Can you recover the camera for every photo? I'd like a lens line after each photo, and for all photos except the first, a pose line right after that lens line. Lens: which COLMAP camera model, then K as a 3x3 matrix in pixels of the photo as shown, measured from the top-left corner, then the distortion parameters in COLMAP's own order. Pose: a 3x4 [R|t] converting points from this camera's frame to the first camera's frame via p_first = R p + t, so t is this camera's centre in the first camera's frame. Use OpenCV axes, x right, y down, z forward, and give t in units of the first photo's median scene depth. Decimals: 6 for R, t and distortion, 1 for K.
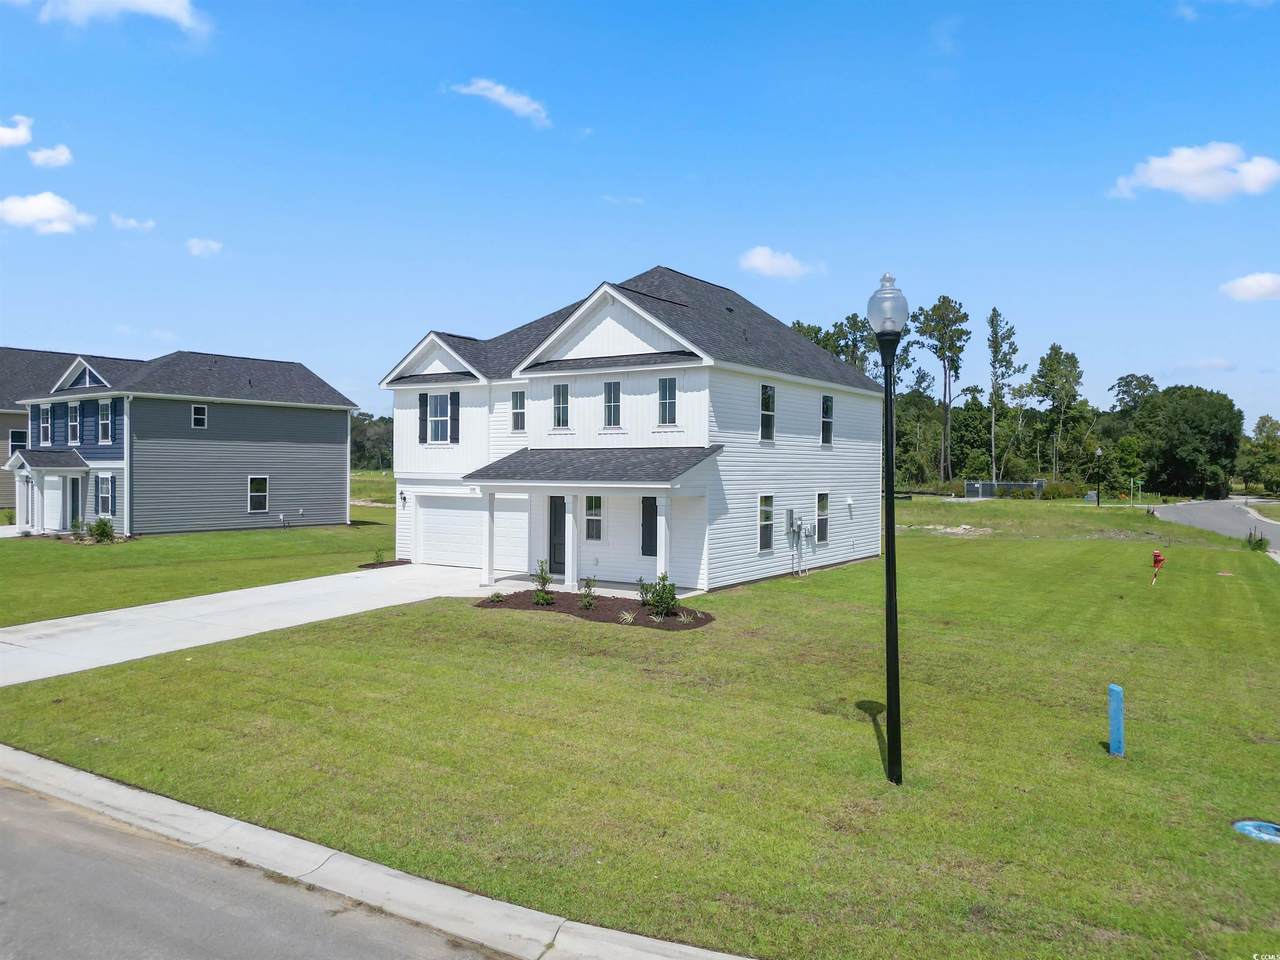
lens RADIAL K [[928.3, 0, 664.0], [0, 928.3, 478.1], [0, 0, 1]] dist [0.042360, -0.005930]
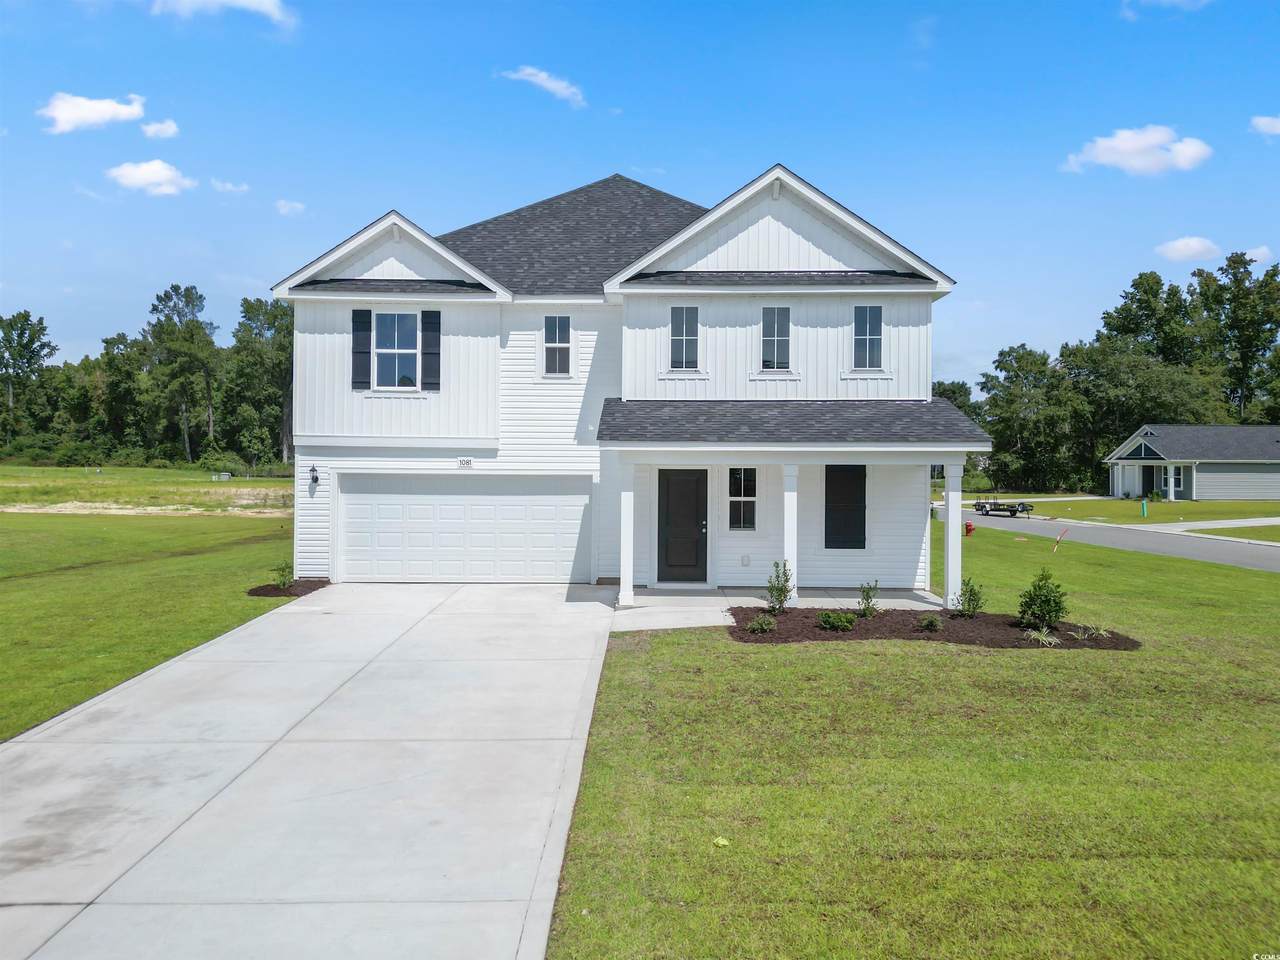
lens RADIAL K [[928.3, 0, 664.0], [0, 928.3, 478.1], [0, 0, 1]] dist [0.042360, -0.005930]
pose [[0.853158, -0.012308, 0.521507, -0.436683], [0.004007, 0.999847, 0.017041, 0.012774], [-0.521637, -0.012449, 0.853077, 0.378582]]
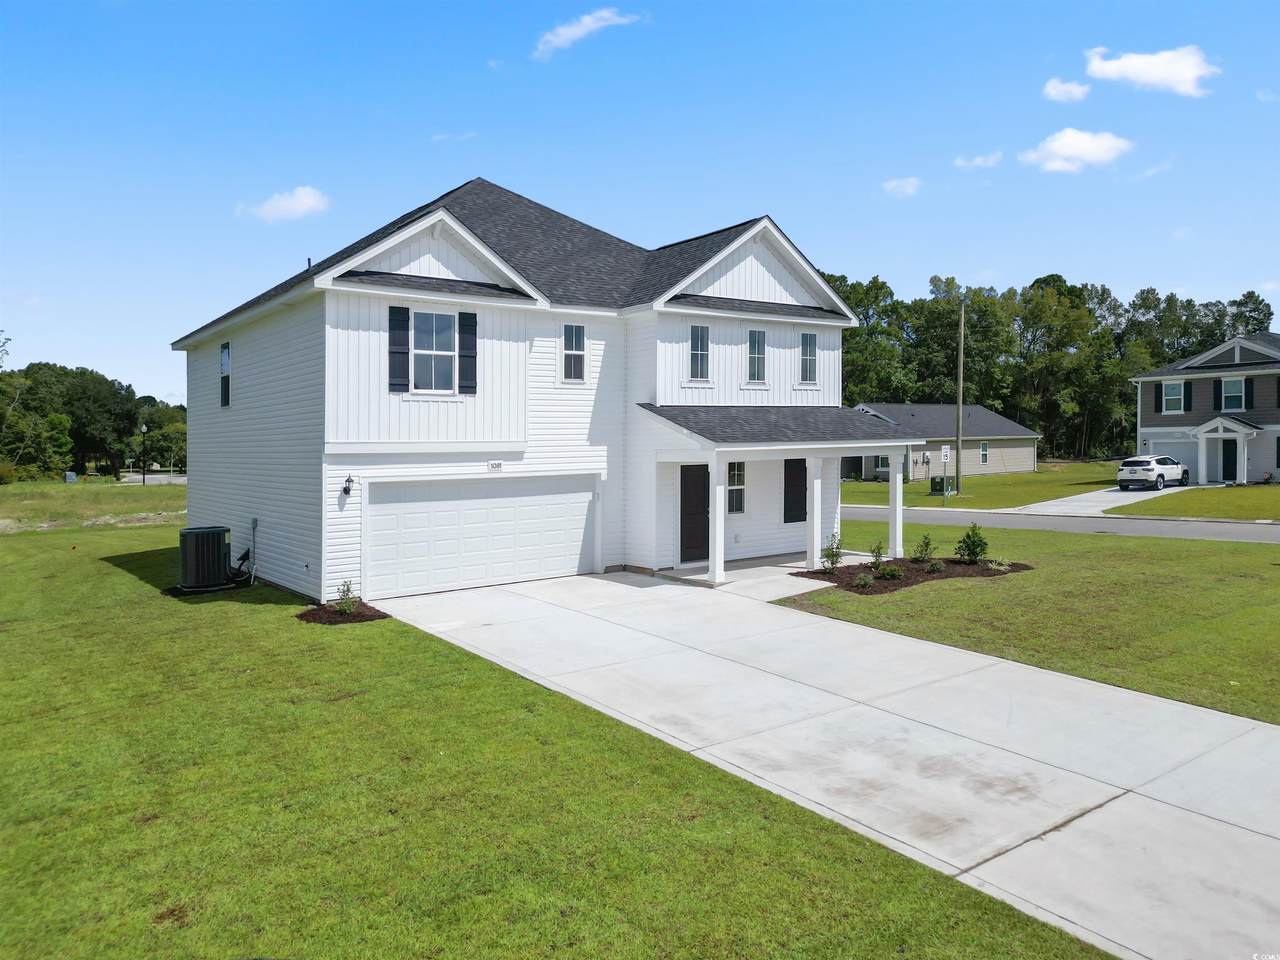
lens RADIAL K [[899.9, 0, 640.0], [0, 899.9, 480.0], [0, 0, 1]] dist [0.028583, -0.002805]
pose [[0.367538, -0.051246, 0.928596, -0.776148], [0.029504, 0.998621, 0.043433, -0.002567], [-0.929540, 0.011434, 0.368543, 0.687582]]
